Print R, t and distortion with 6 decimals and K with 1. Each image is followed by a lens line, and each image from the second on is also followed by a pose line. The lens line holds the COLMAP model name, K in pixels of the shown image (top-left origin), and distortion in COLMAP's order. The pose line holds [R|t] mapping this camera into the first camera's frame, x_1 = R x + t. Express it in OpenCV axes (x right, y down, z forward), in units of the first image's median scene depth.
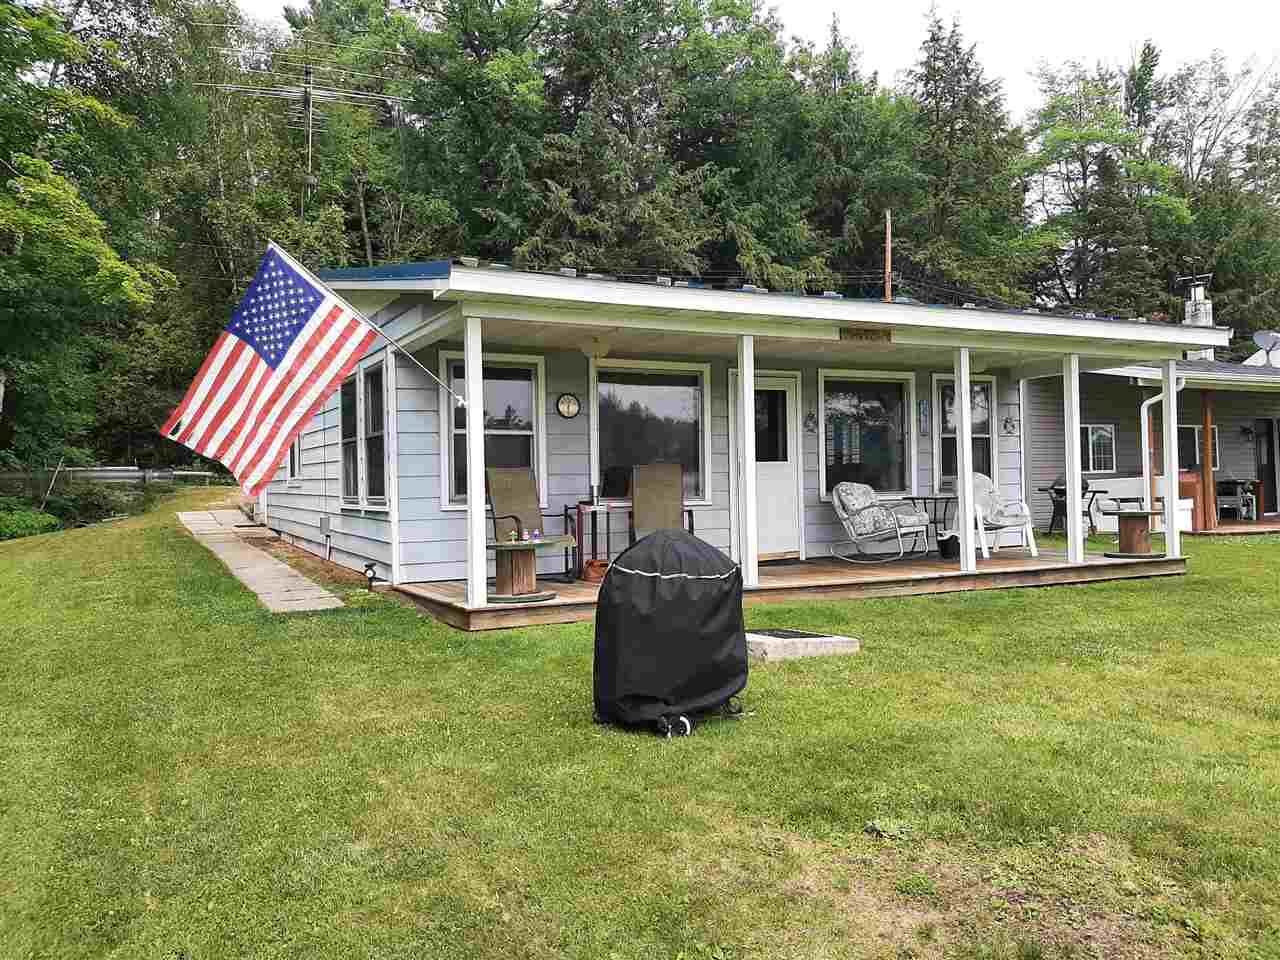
lens RADIAL K [[998.1, 0, 642.0], [0, 998.1, 477.2], [0, 0, 1]] dist [0.061799, -0.108455]
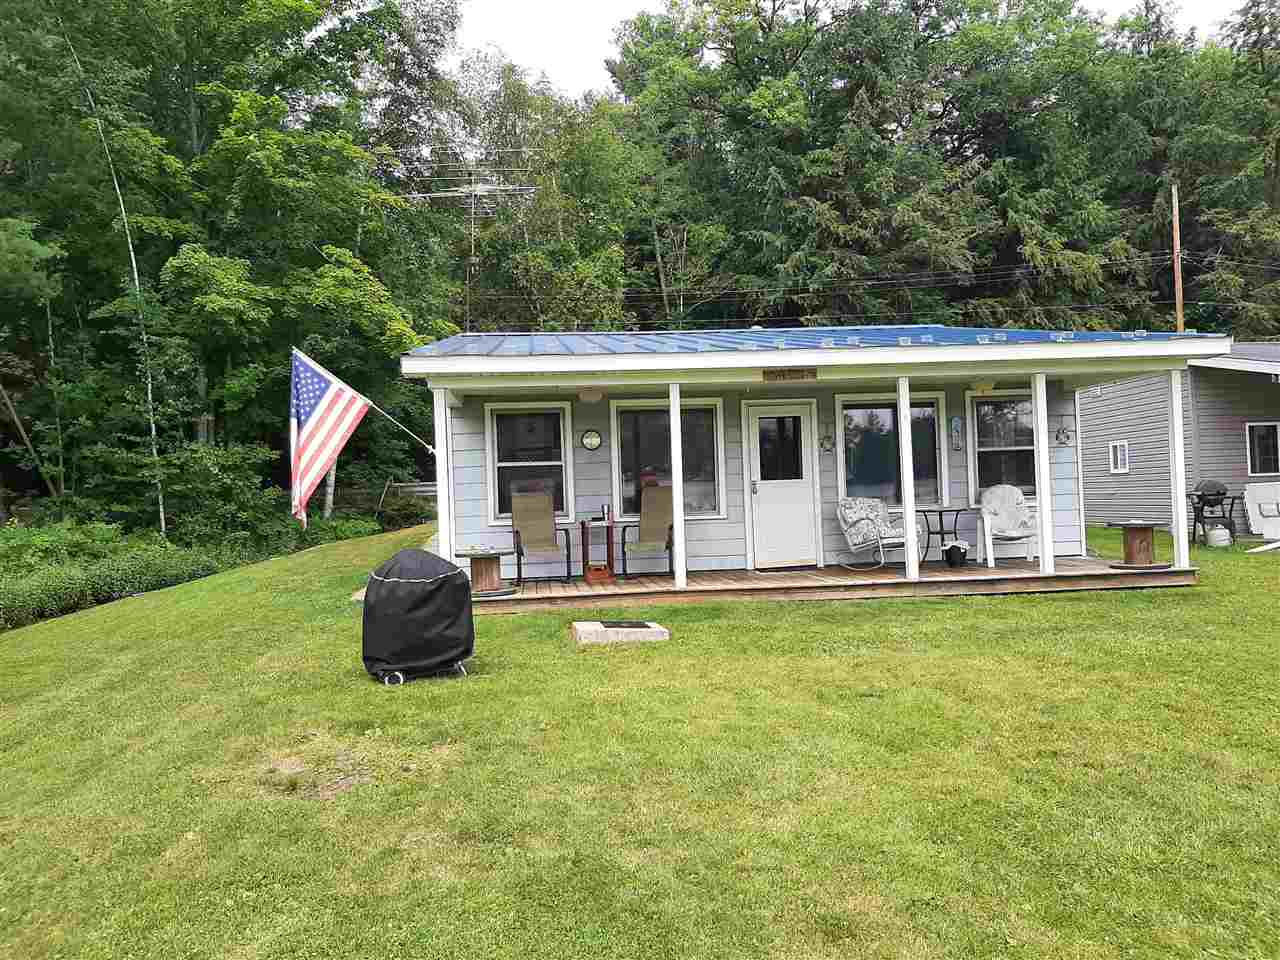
lens RADIAL K [[998.1, 0, 642.0], [0, 998.1, 477.2], [0, 0, 1]] dist [0.061799, -0.108455]
pose [[0.932247, -0.020465, -0.361243, 0.376400], [0.020781, 0.999780, -0.003009, -0.017909], [0.361225, -0.004702, 0.932467, -0.113925]]
